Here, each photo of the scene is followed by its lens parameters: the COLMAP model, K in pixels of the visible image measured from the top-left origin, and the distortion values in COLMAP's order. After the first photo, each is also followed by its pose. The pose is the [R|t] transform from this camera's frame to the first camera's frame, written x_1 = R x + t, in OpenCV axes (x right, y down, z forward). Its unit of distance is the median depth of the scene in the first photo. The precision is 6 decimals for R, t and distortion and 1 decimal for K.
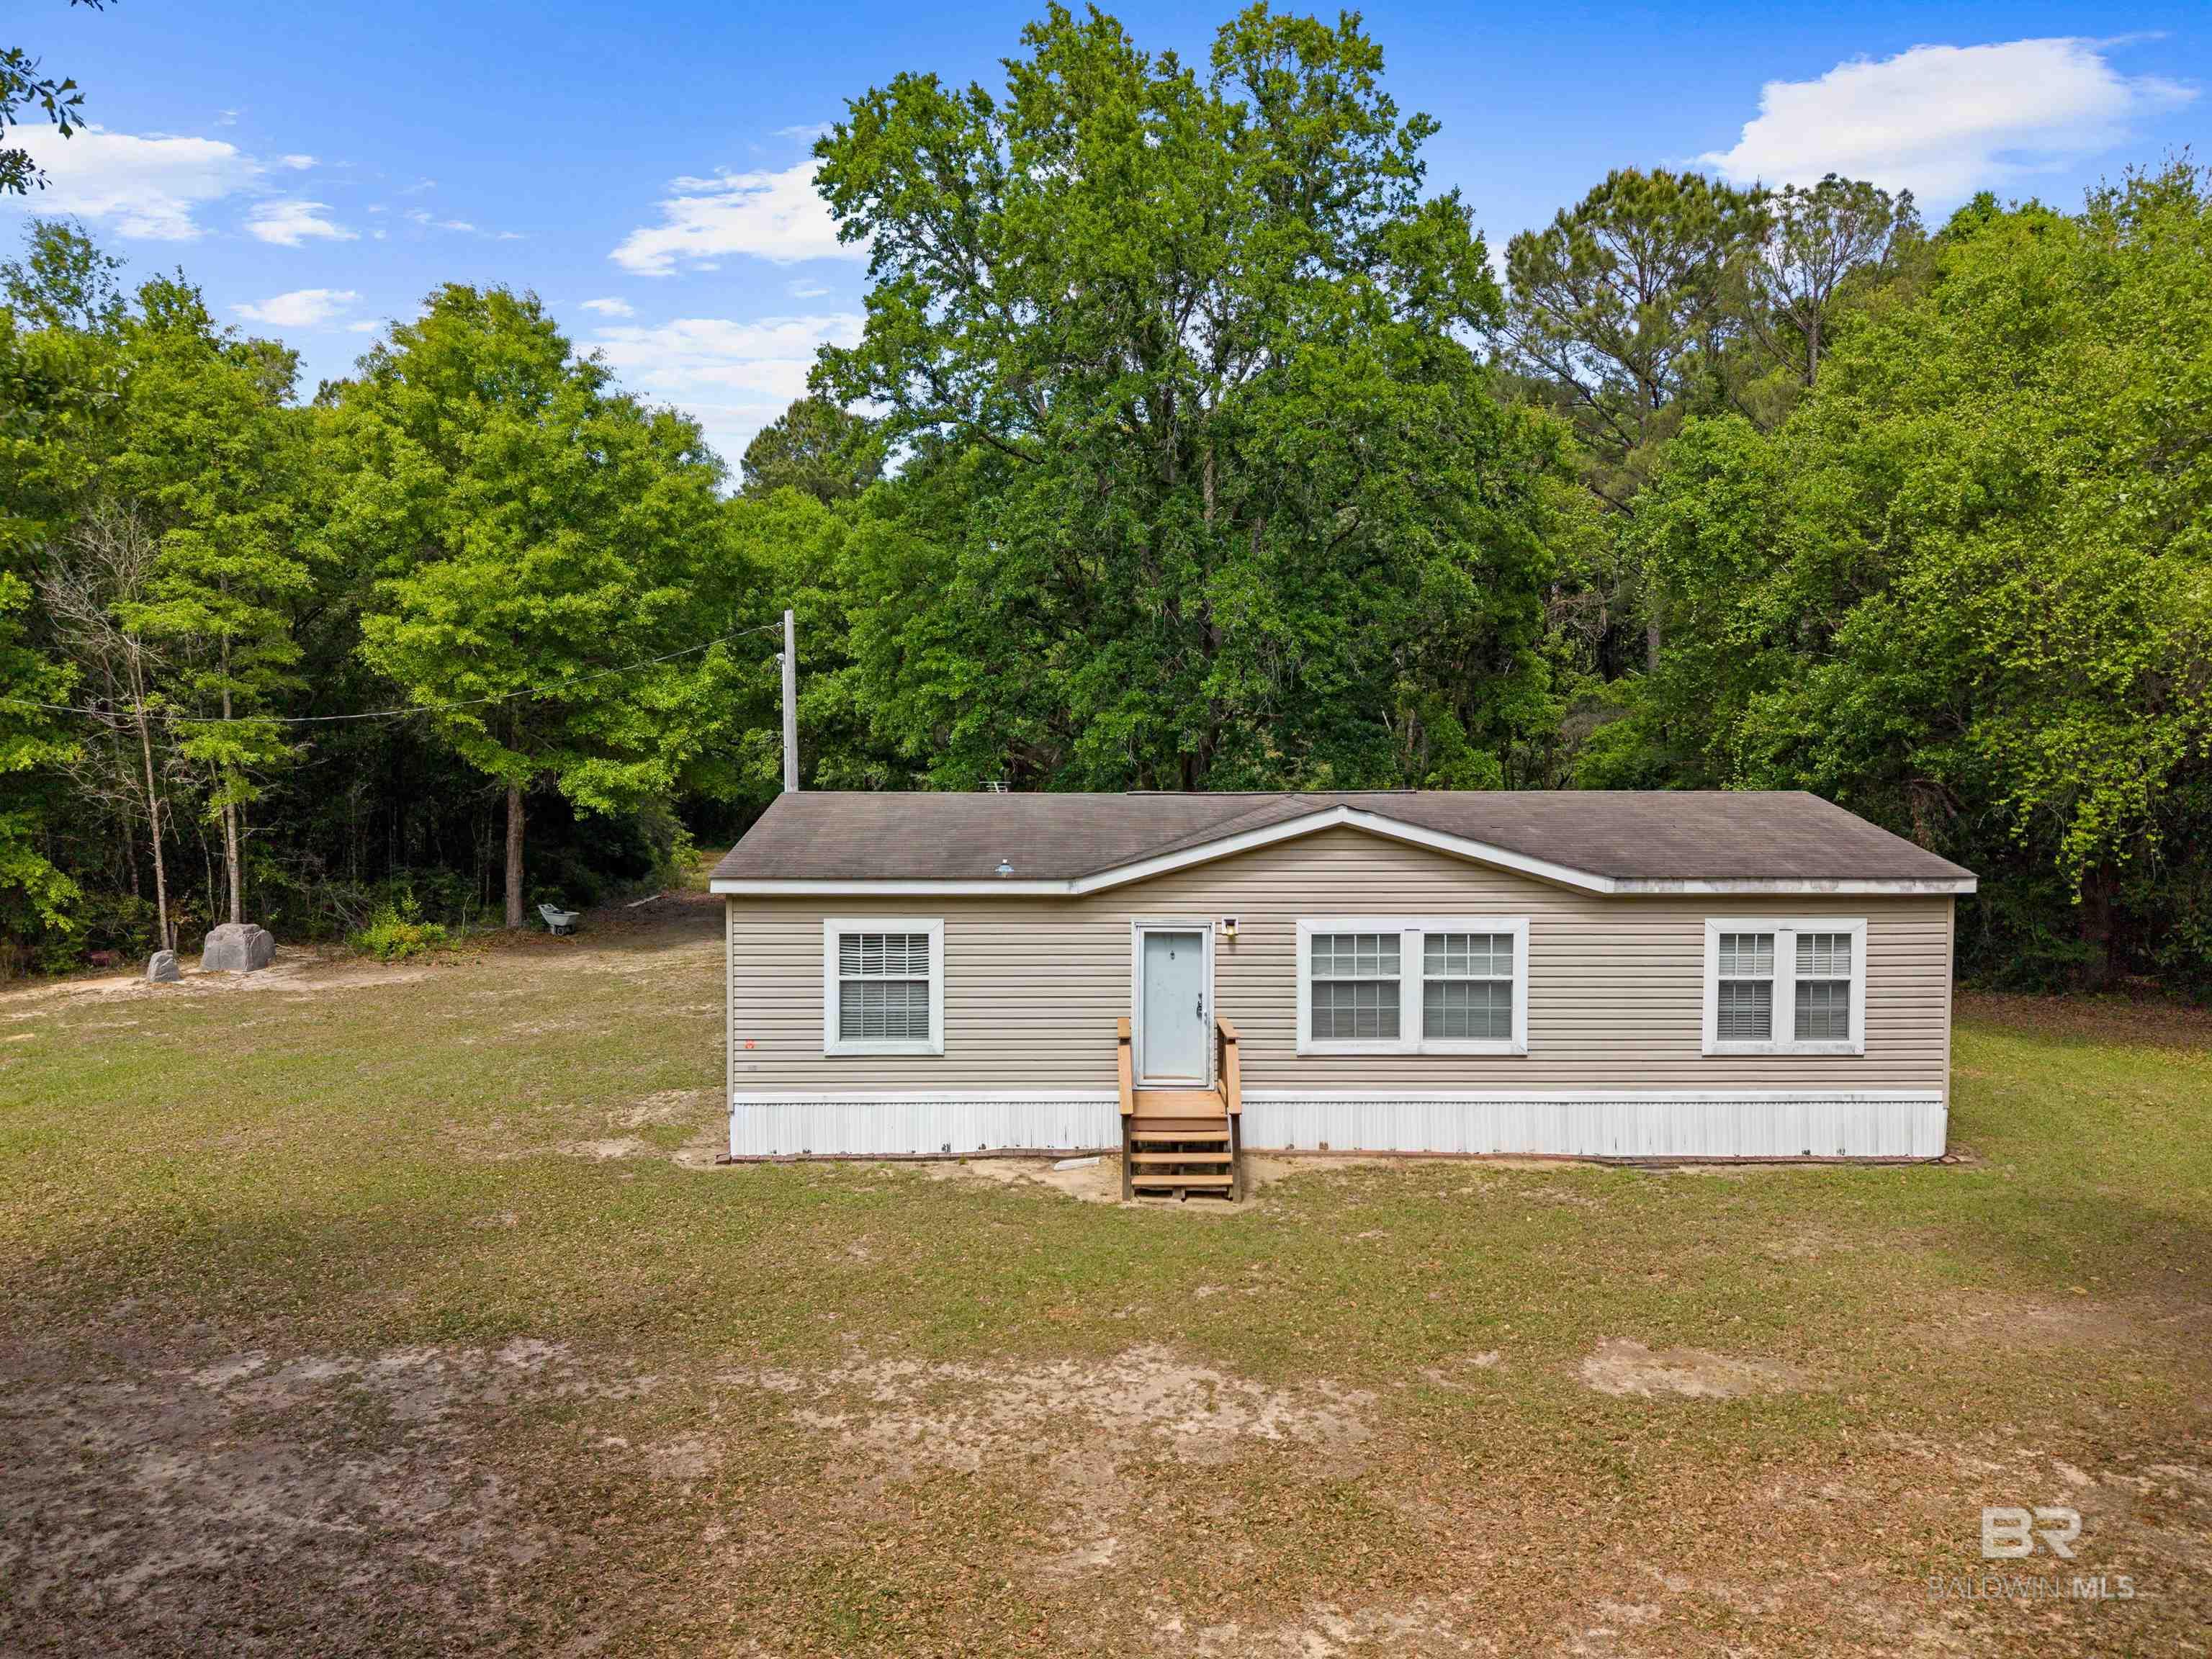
lens RADIAL K [[1544.2, 0, 1105.0], [0, 1544.2, 793.2], [0, 0, 1]] dist [0.059905, -0.074105]
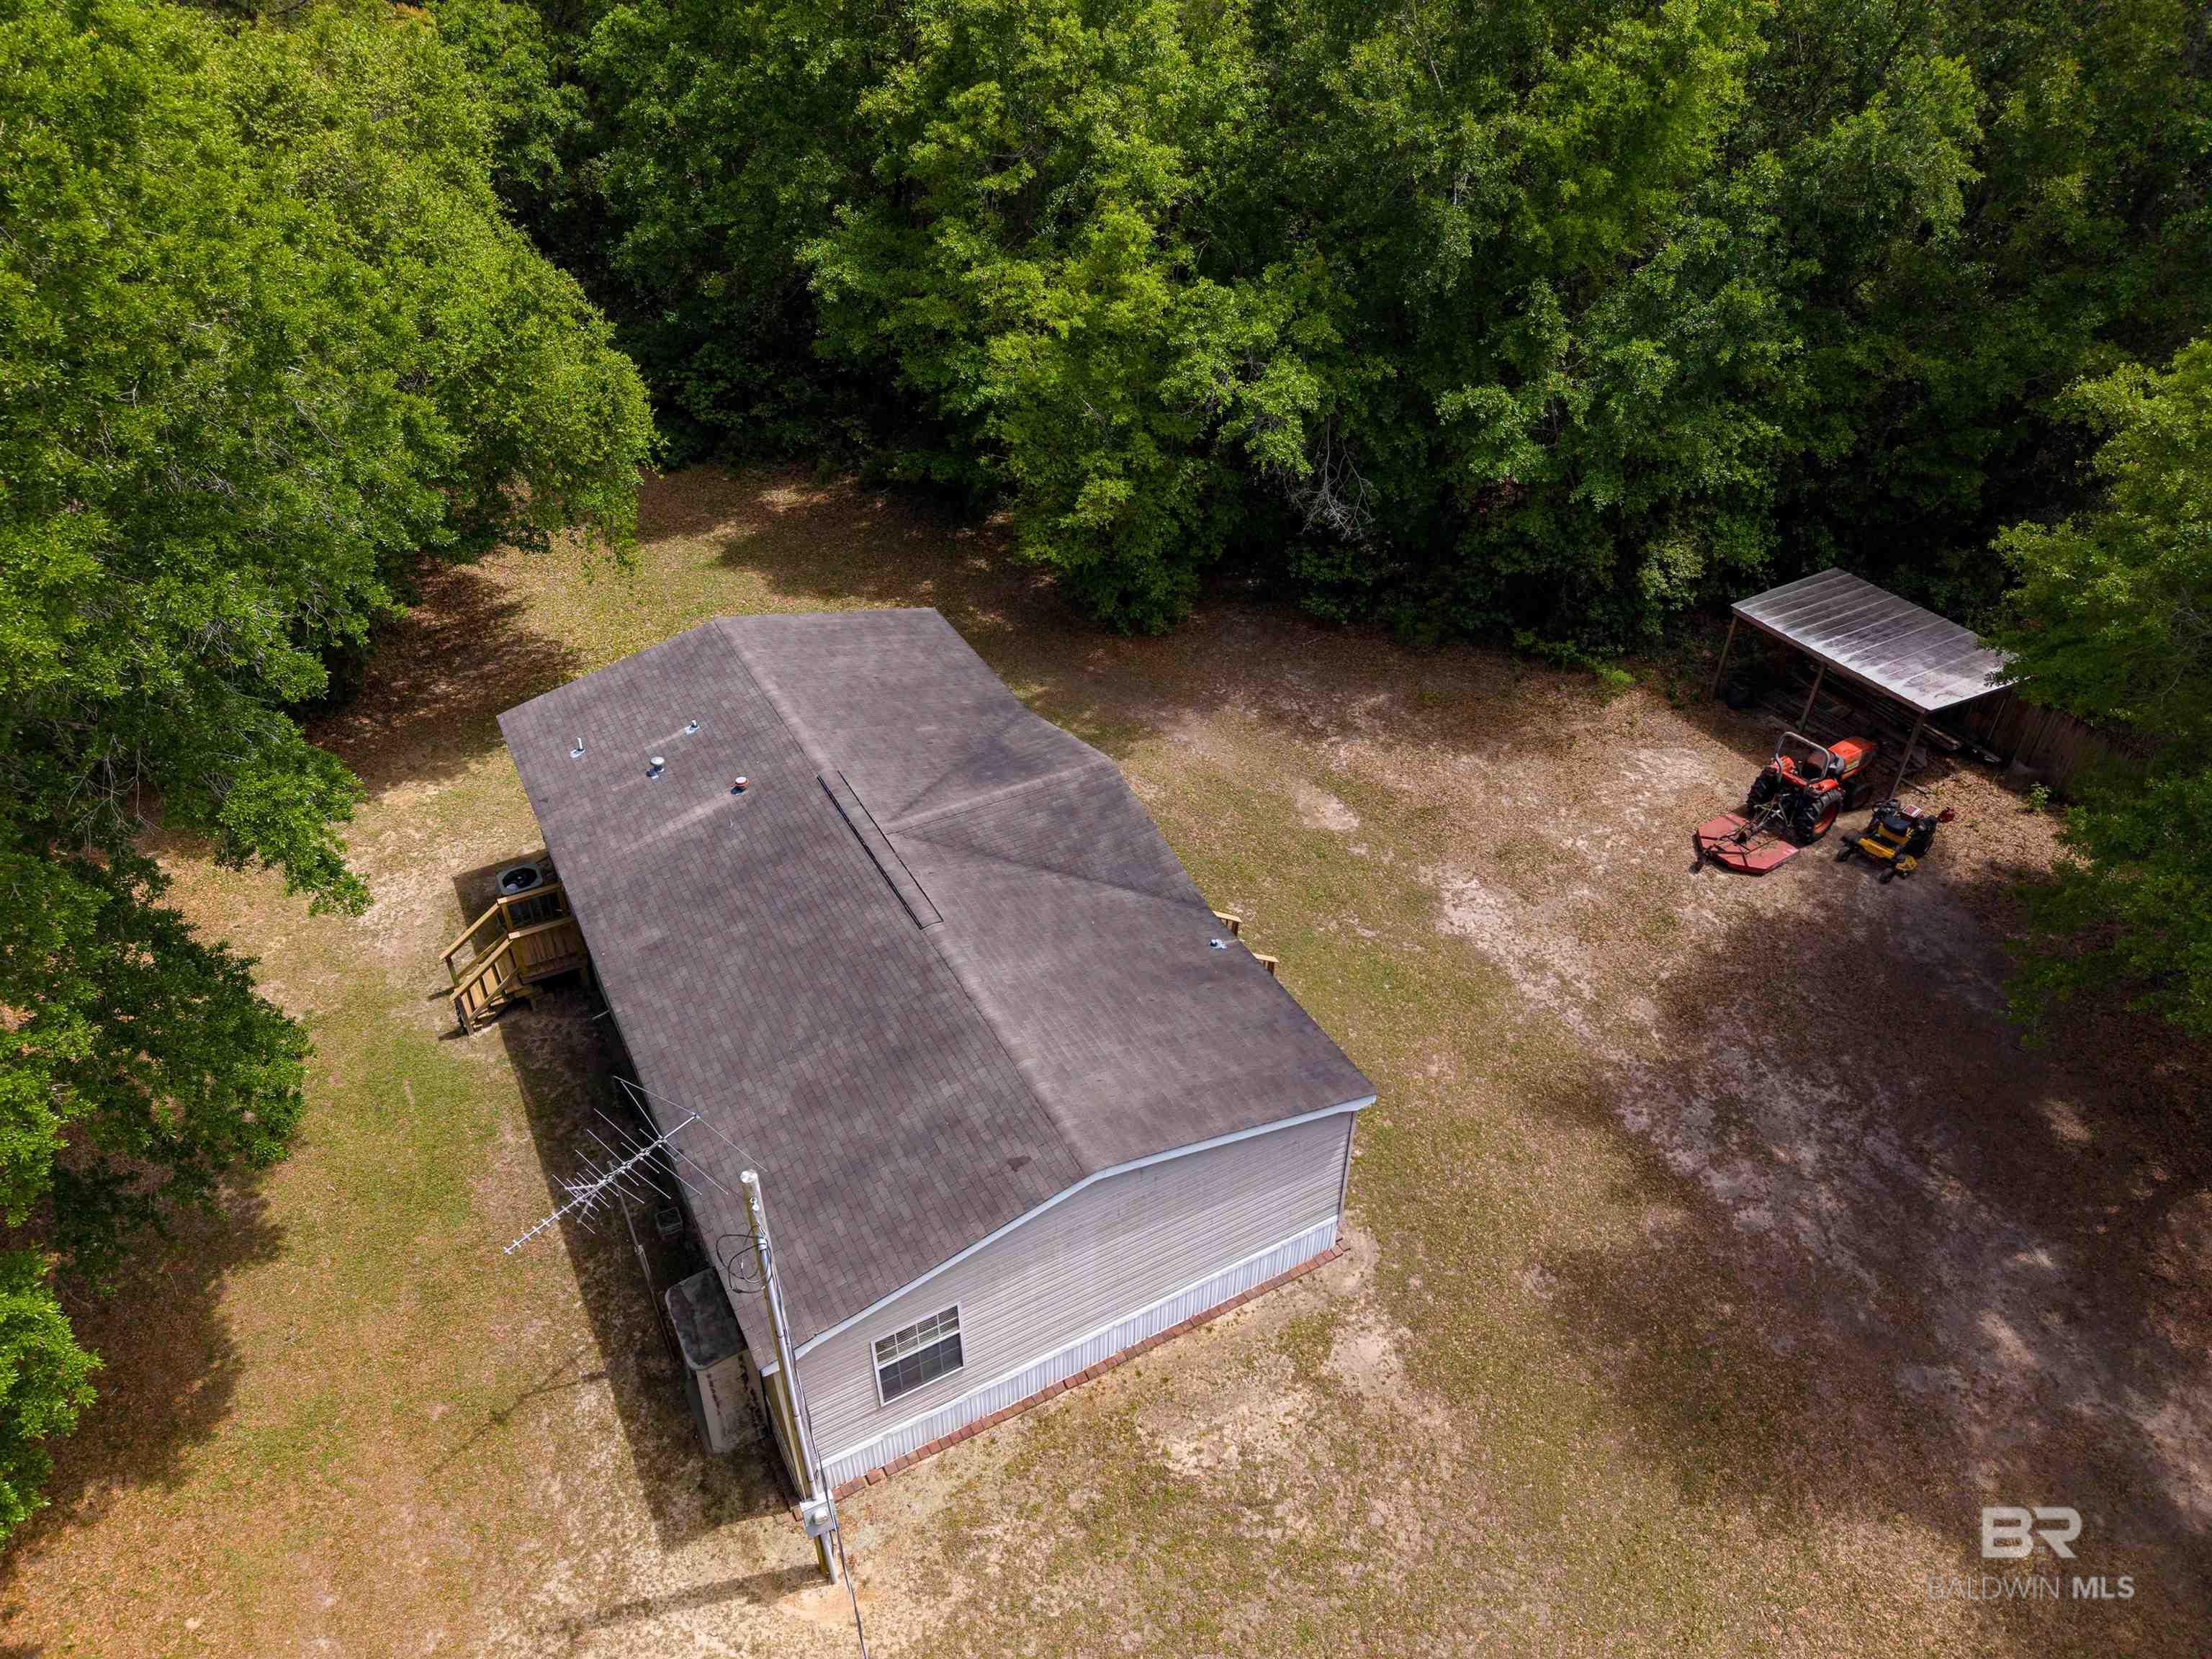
lens RADIAL K [[1503.5, 0, 1106.0], [0, 1503.5, 829.5], [0, 0, 1]] dist [0.054148, -0.066146]
pose [[-0.484836, -0.548792, 0.681000, -0.811422], [0.032688, 0.766723, 0.641146, -0.839171], [-0.873994, 0.333111, -0.353796, 1.508754]]
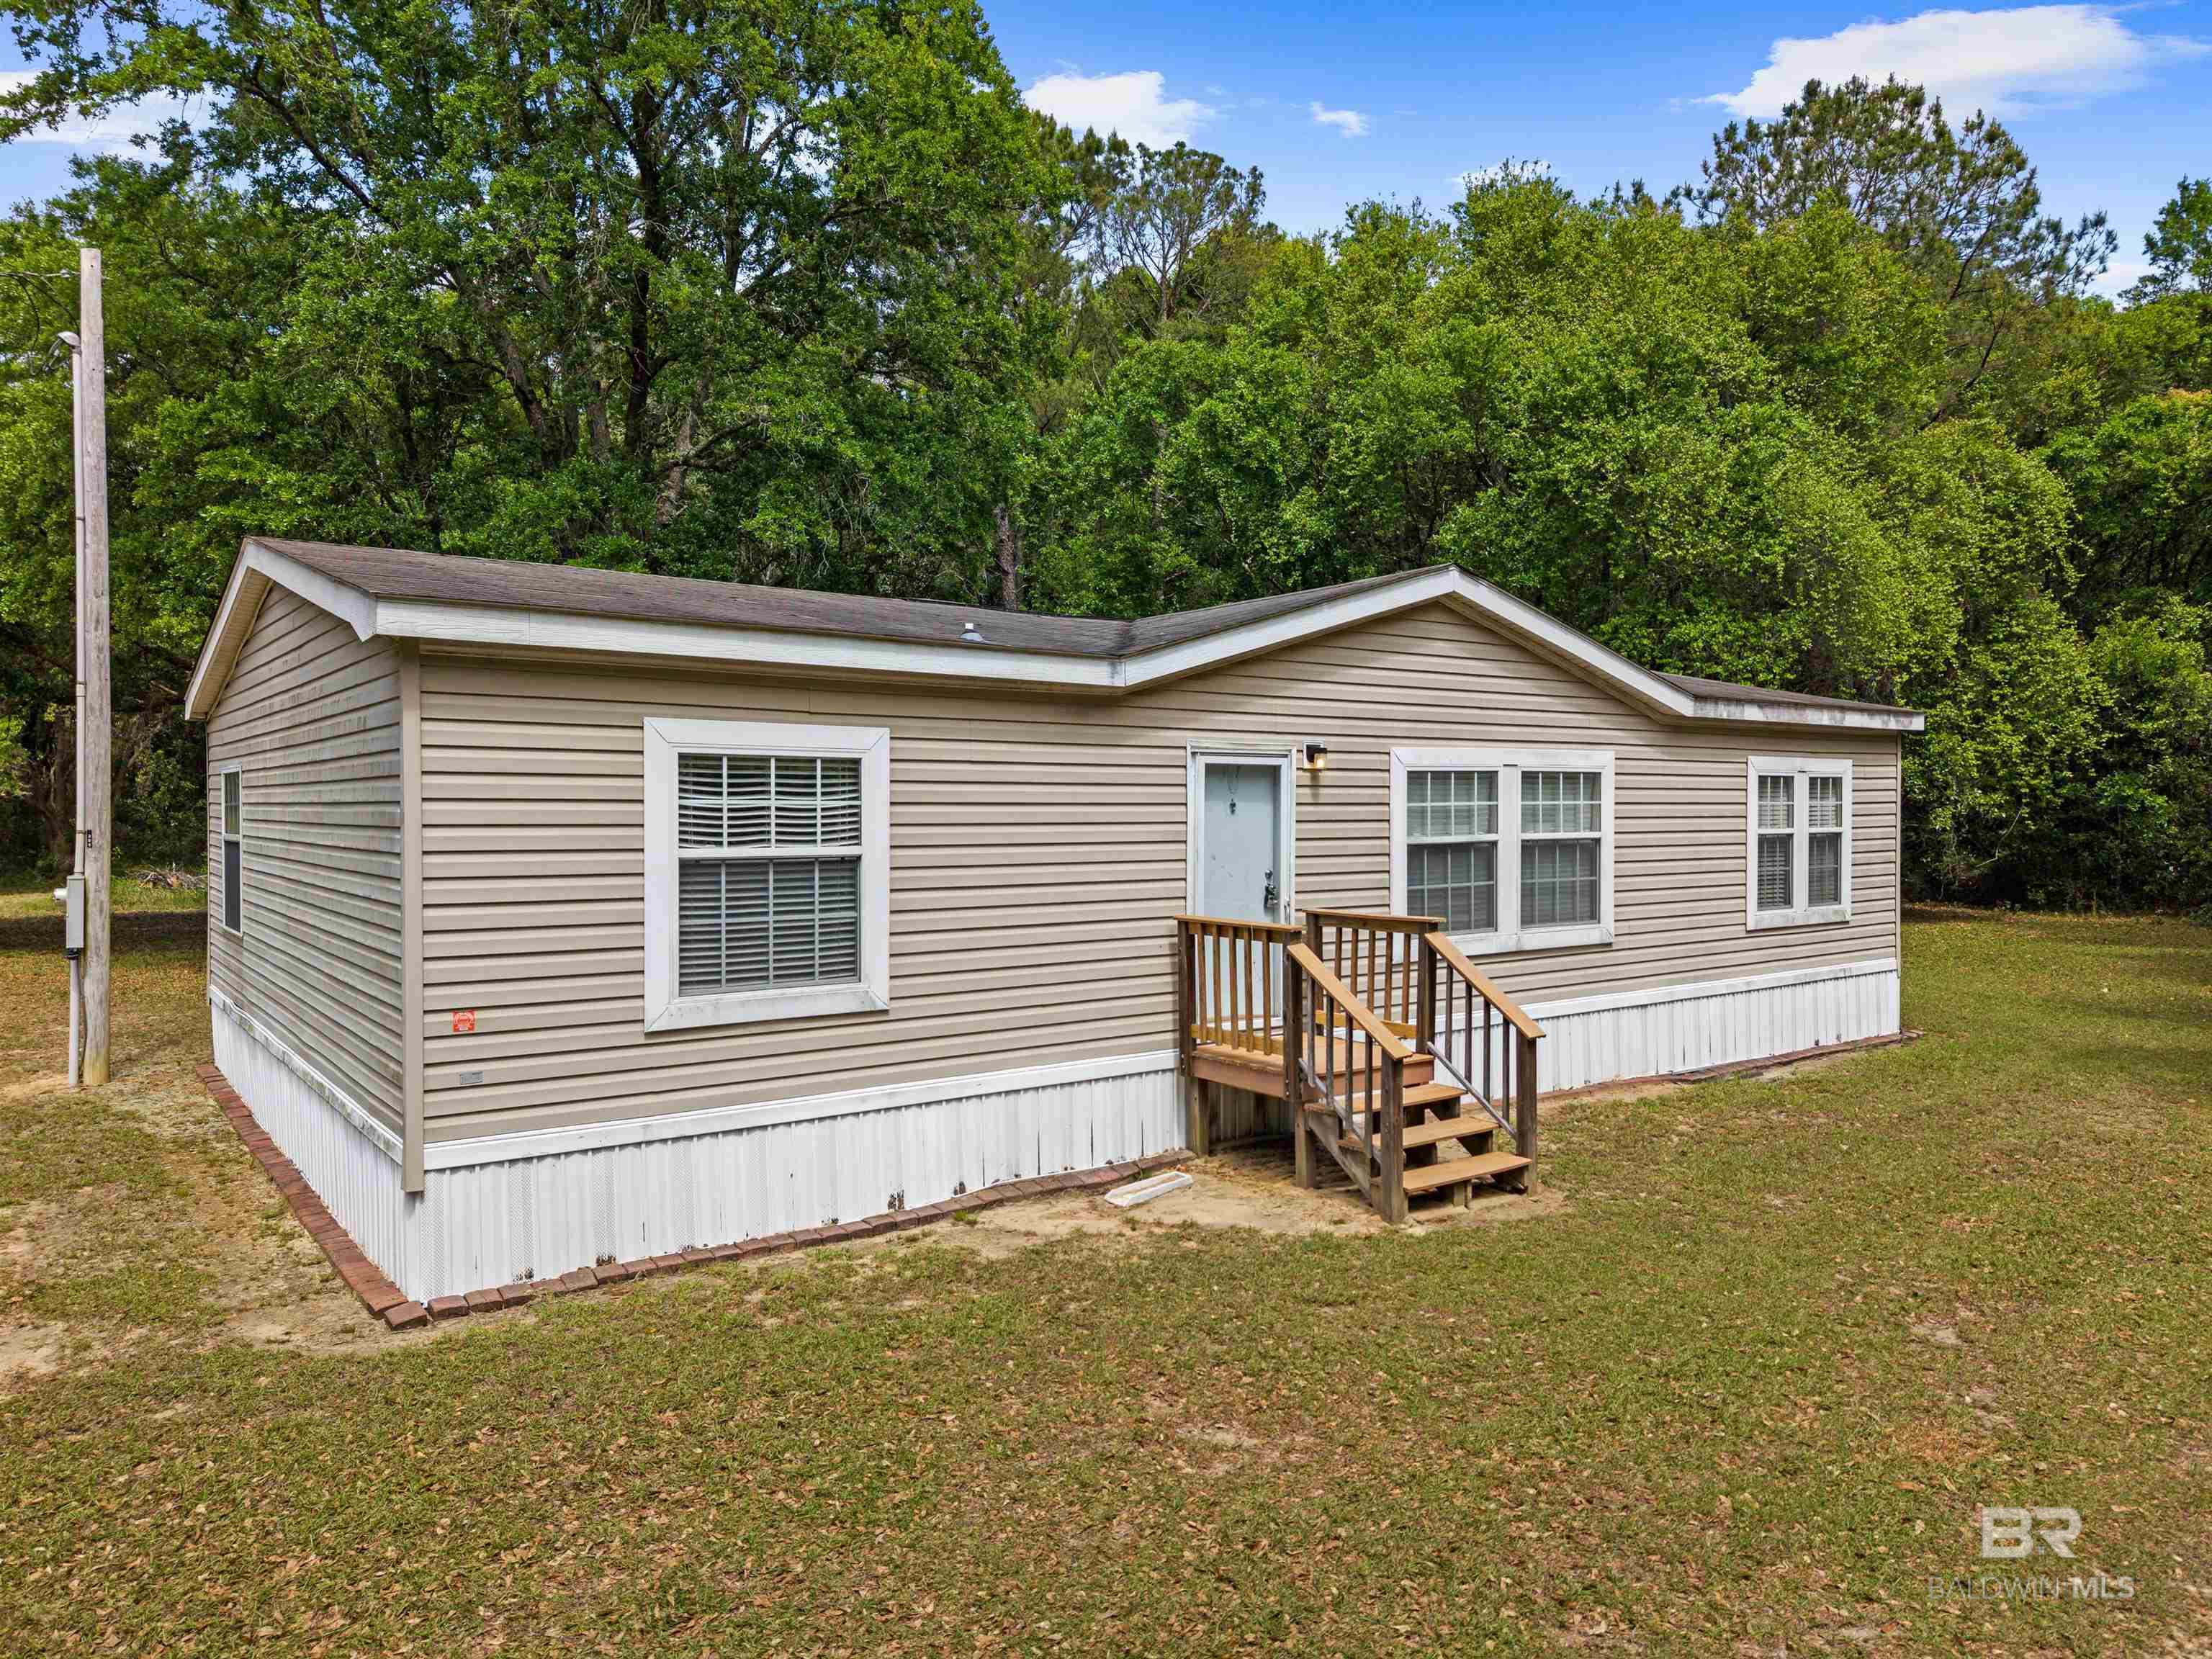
lens RADIAL K [[1503.5, 0, 1106.0], [0, 1503.5, 829.5], [0, 0, 1]] dist [0.054148, -0.066146]
pose [[0.804487, -0.009848, 0.593888, -0.329957], [0.023425, 0.999611, -0.015156, 0.121441], [-0.593508, 0.026104, 0.804405, 0.577927]]
